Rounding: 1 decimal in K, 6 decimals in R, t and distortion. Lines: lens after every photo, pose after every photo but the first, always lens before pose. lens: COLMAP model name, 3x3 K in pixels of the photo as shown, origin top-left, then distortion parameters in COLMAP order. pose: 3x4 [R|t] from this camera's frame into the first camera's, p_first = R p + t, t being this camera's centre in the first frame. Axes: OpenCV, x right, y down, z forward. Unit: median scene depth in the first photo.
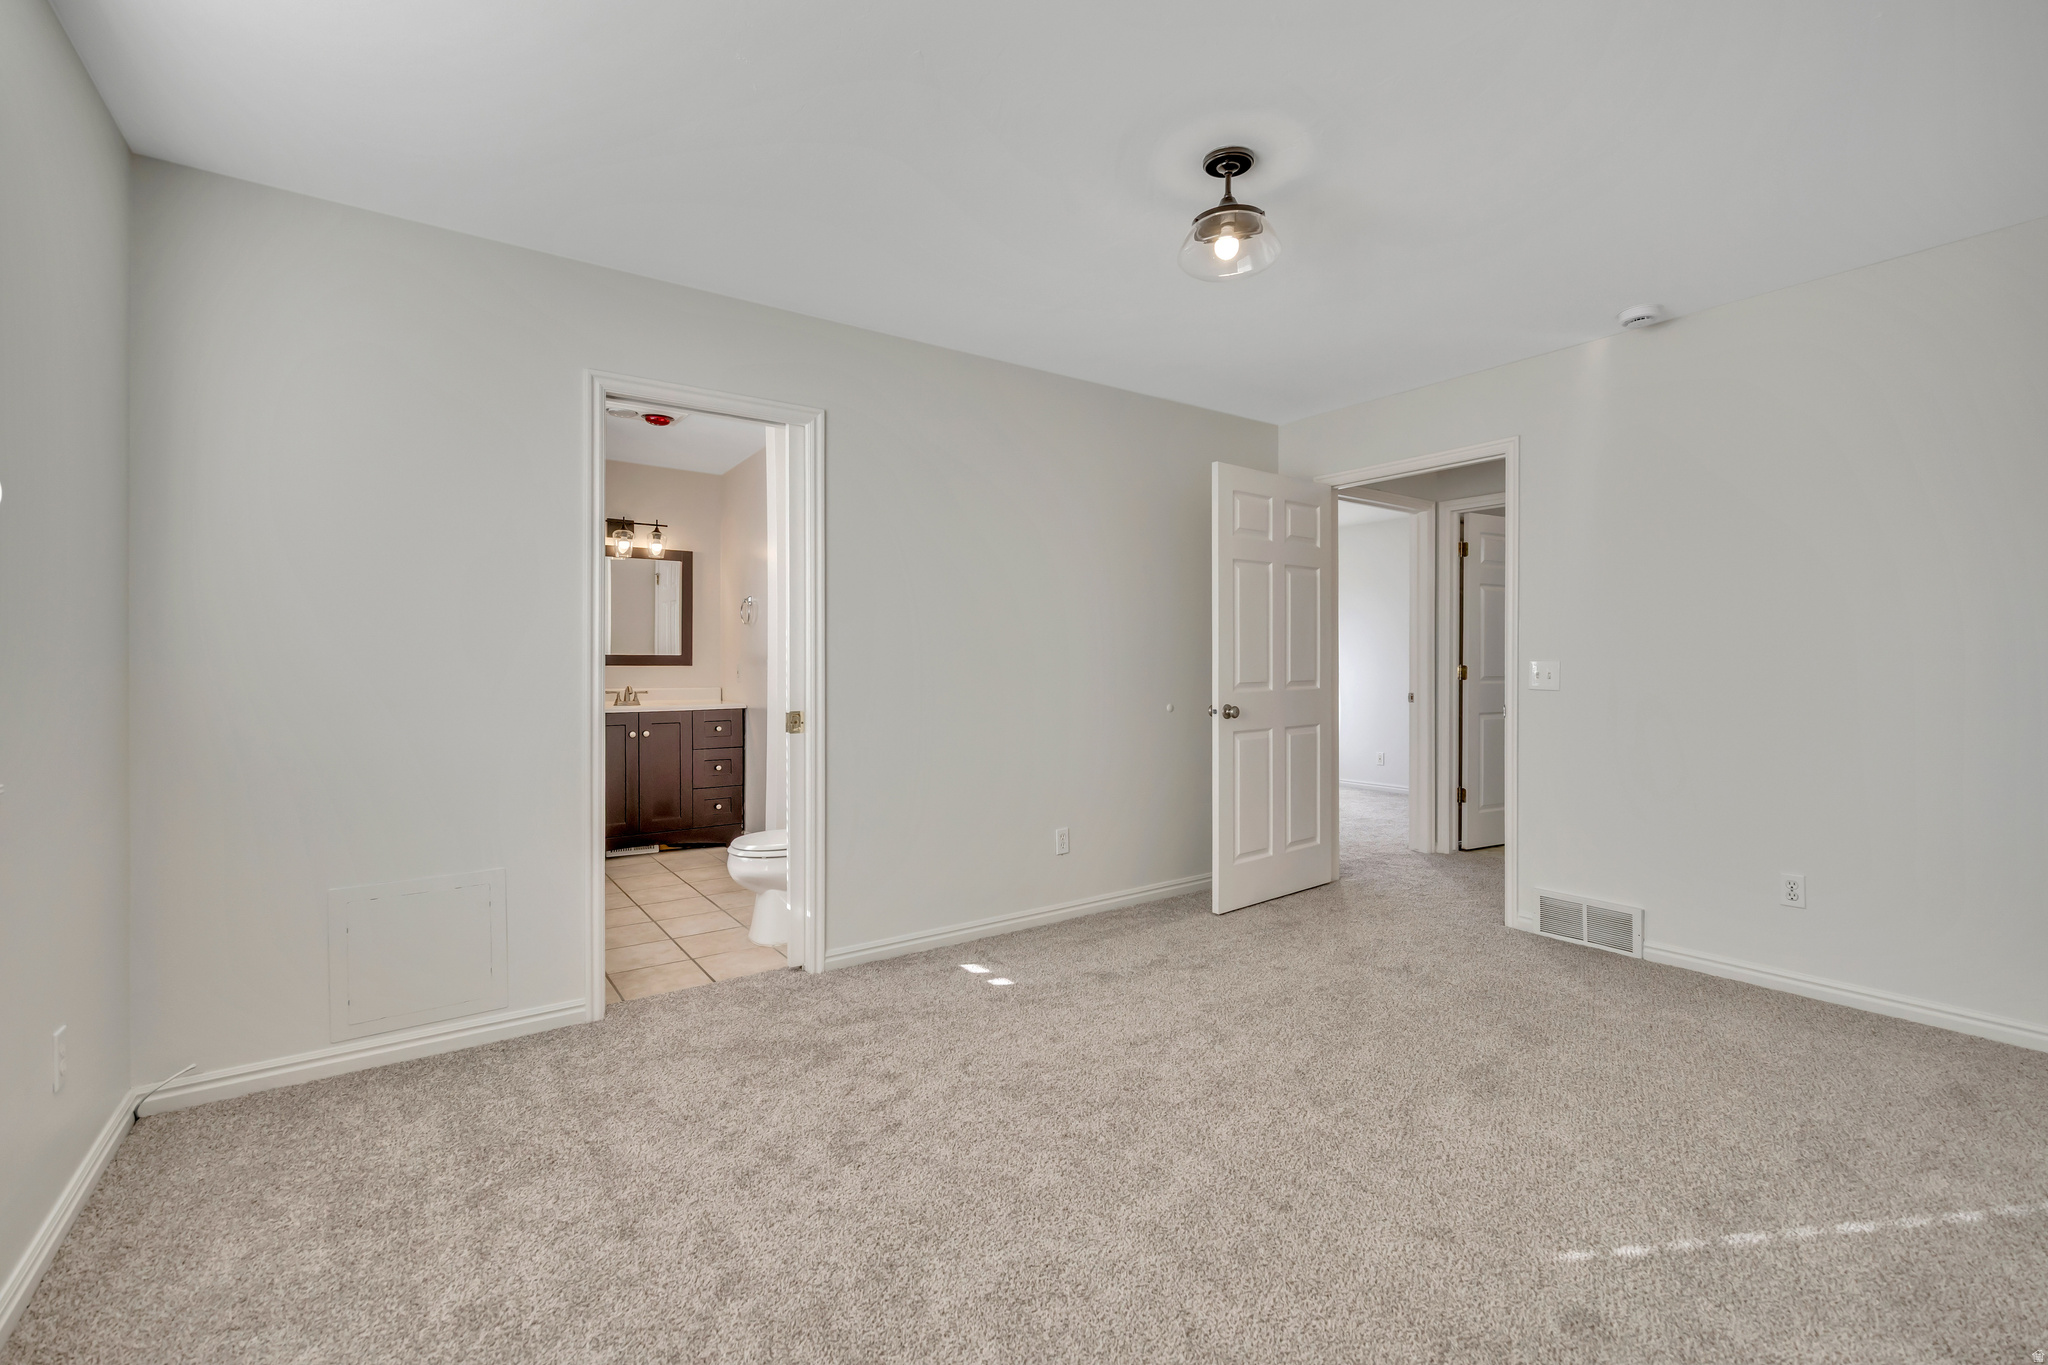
lens RADIAL K [[879.3, 0, 1017.2], [0, 879.3, 666.1], [0, 0, 1]] dist [0.003318, 0.000369]
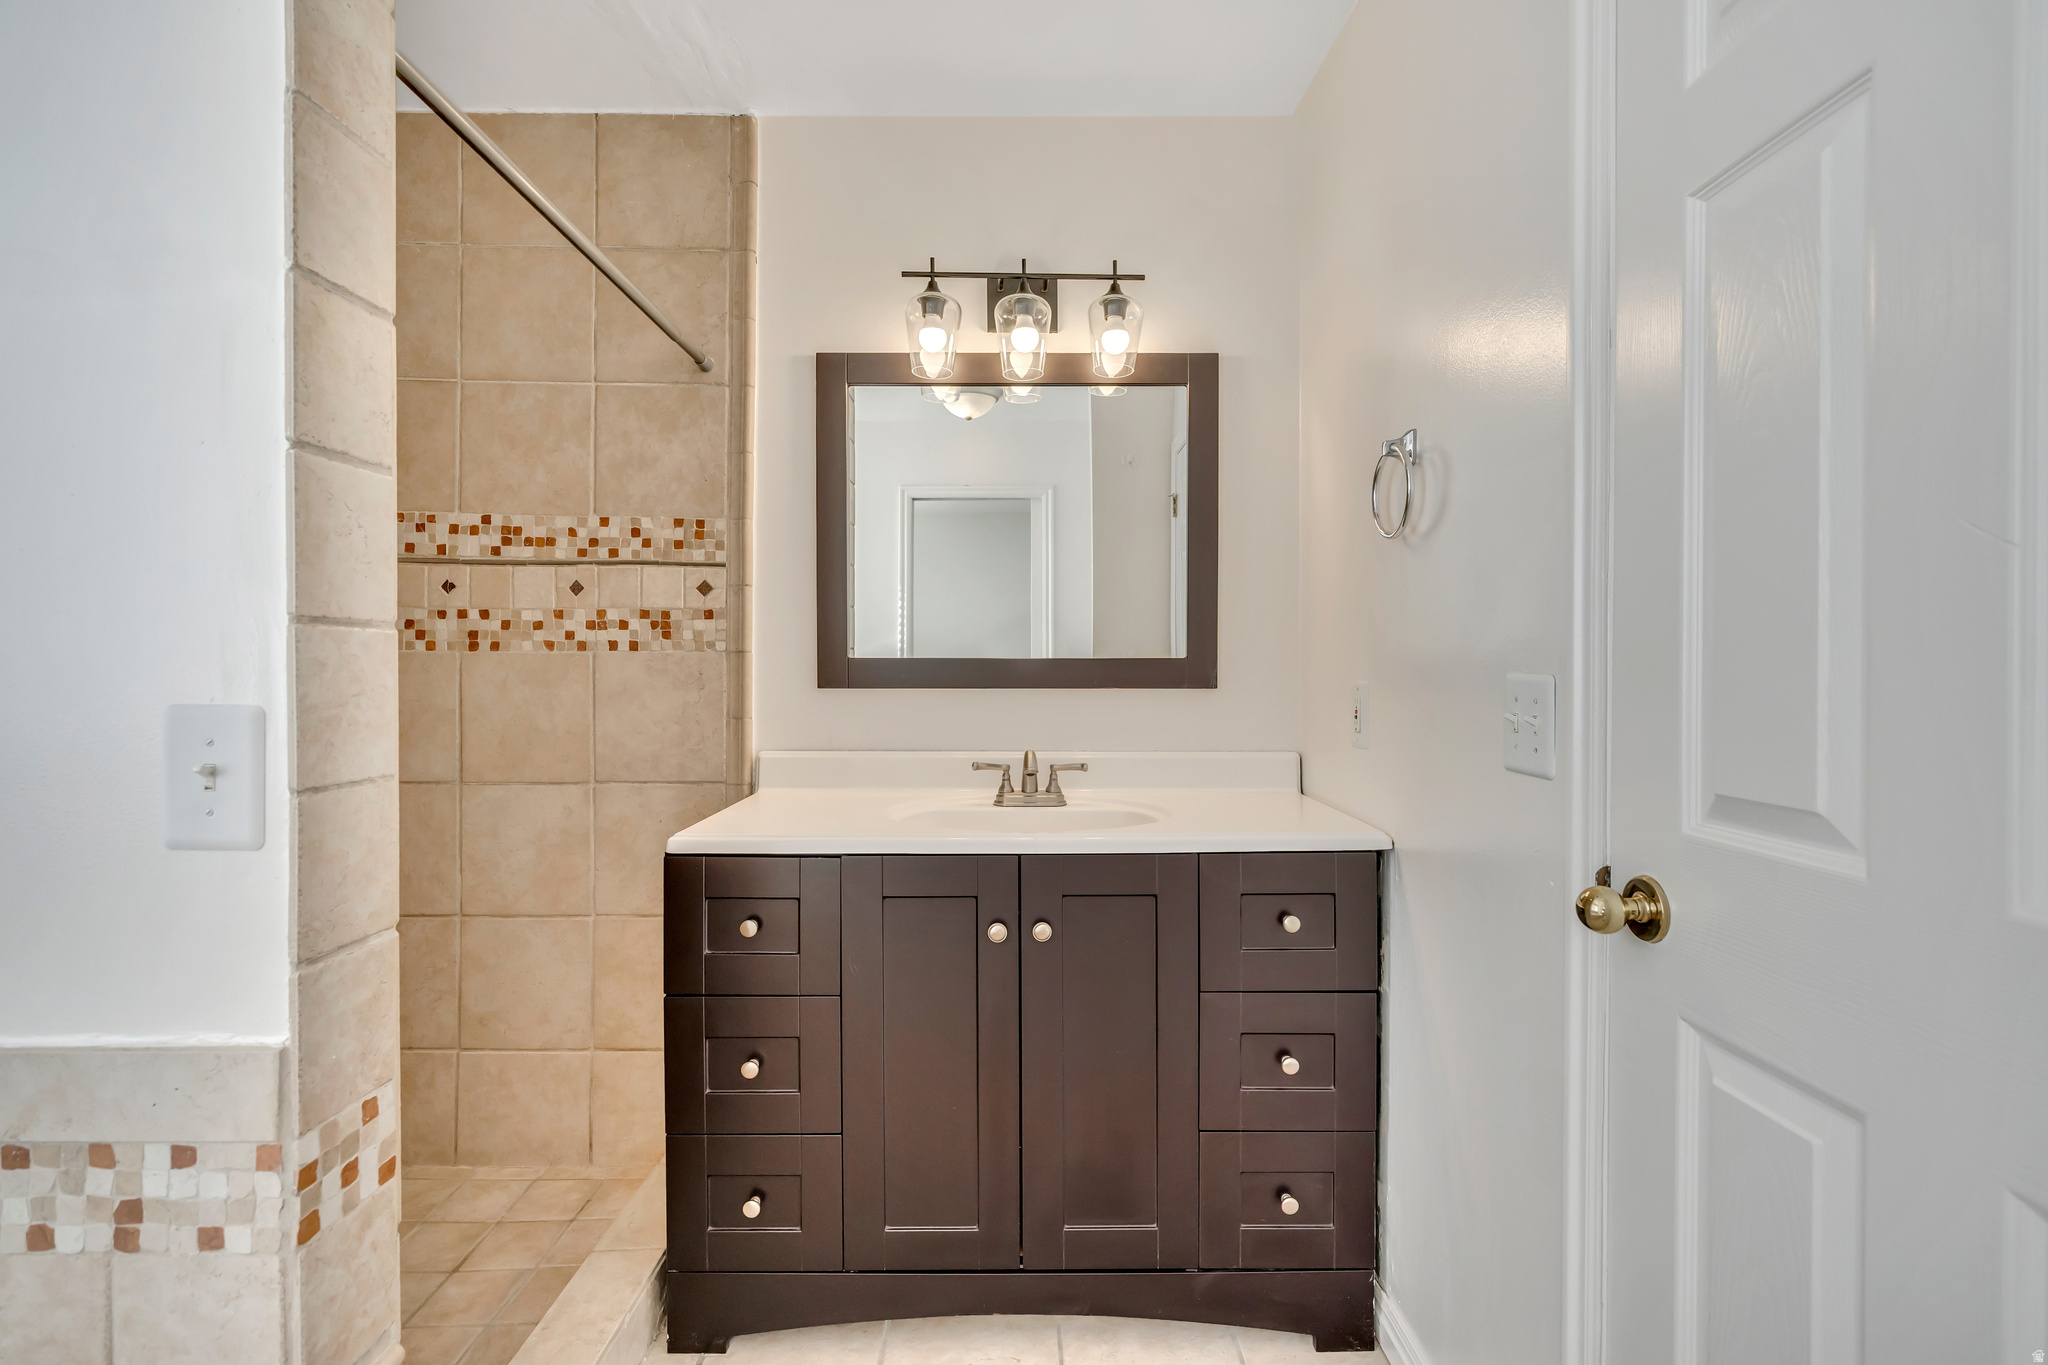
lens RADIAL K [[940.9, 0, 1028.7], [0, 940.9, 669.0], [0, 0, 1]] dist [-0.002874, -0.000331]
pose [[0.822427, 0.004190, -0.568855, -0.232627], [-0.002736, 0.999990, 0.003410, -0.009614], [0.568864, -0.001248, 0.822431, 0.691481]]
